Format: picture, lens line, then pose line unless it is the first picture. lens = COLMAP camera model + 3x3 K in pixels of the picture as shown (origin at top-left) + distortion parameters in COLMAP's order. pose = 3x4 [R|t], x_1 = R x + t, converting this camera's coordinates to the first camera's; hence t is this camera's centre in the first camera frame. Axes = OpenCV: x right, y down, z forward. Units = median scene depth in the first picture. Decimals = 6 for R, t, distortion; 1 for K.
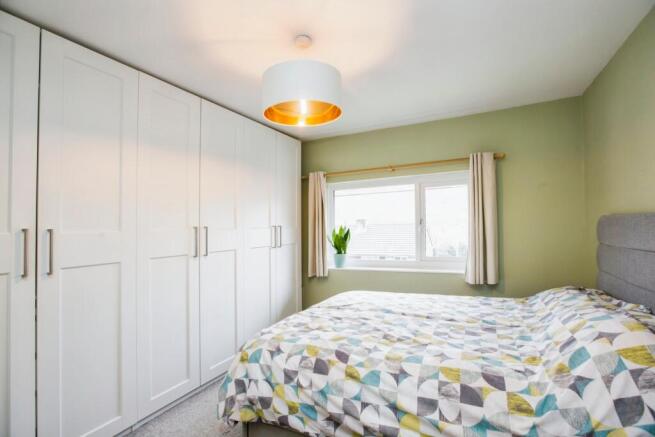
lens RADIAL K [[298.4, 0, 327.5], [0, 298.4, 218.5], [0, 0, 1]] dist [-0.065021, 0.028886]
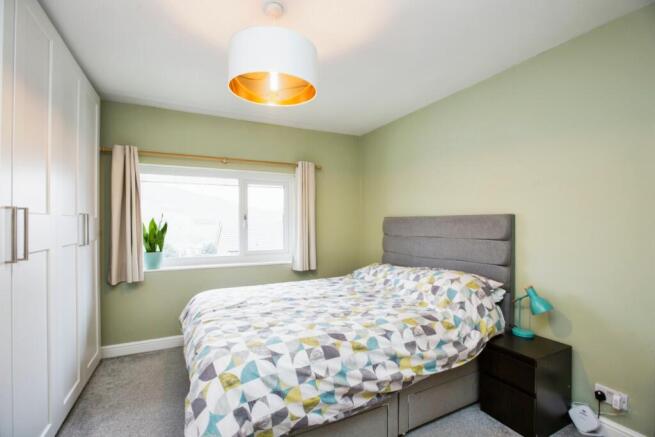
lens RADIAL K [[298.4, 0, 327.5], [0, 298.4, 218.5], [0, 0, 1]] dist [-0.065021, 0.028886]
pose [[0.609118, 0.039265, 0.792107, -0.680587], [-0.042878, 0.998943, -0.016545, 0.045458], [-0.791919, -0.023886, 0.610158, 0.308444]]
